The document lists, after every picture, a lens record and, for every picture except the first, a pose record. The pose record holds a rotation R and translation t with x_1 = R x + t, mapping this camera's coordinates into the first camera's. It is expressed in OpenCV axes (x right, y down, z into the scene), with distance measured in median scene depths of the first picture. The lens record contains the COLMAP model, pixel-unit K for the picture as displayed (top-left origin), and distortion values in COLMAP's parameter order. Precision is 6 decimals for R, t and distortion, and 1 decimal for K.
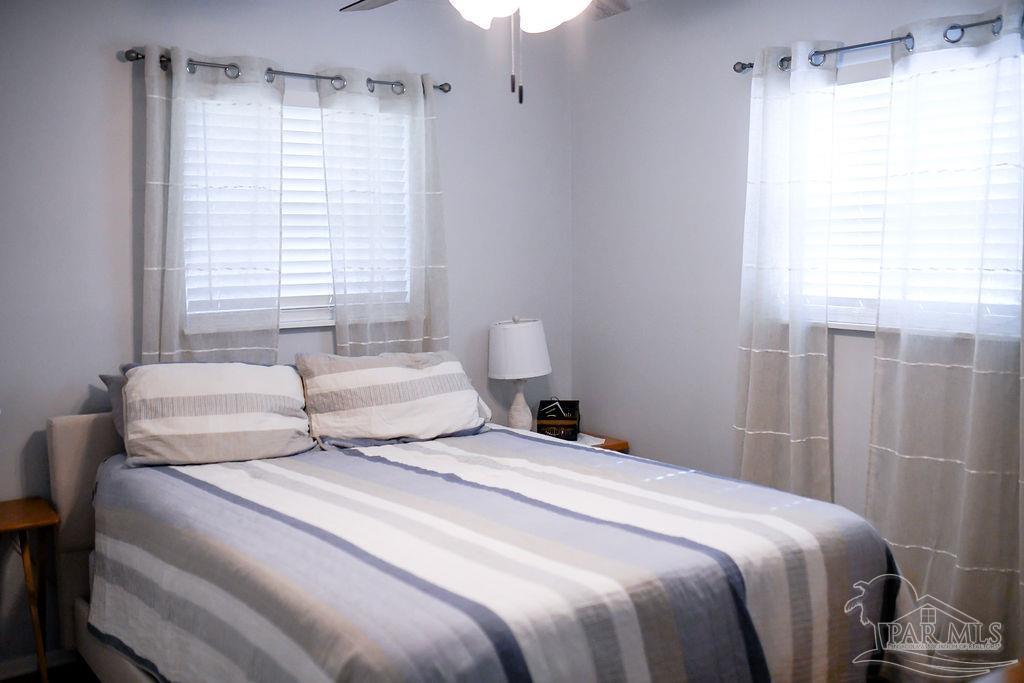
lens RADIAL K [[970.3, 0, 512.0], [0, 970.3, 341.5], [0, 0, 1]] dist [-0.065738, 0.084556]
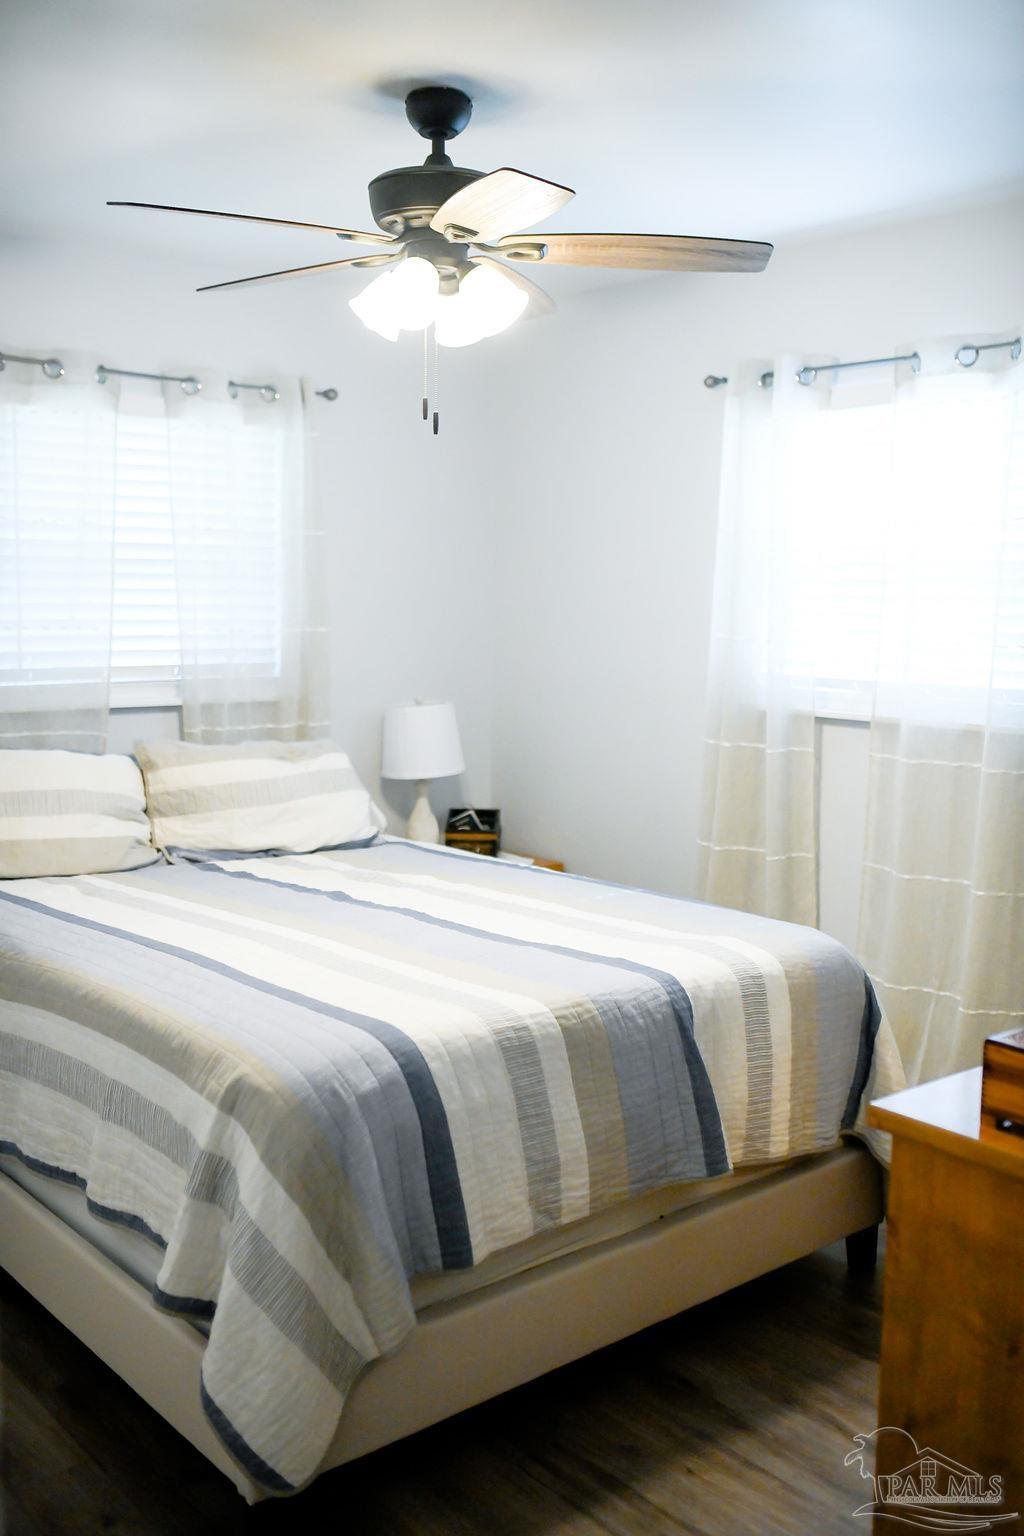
lens RADIAL K [[1455.5, 0, 495.0], [0, 1455.5, 759.2], [0, 0, 1]] dist [-0.065738, 0.084556]
pose [[0.997785, 0.012923, 0.065248, -0.012825], [-0.013652, 0.999849, 0.010740, 0.012516], [-0.065099, -0.011607, 0.997811, -0.182588]]
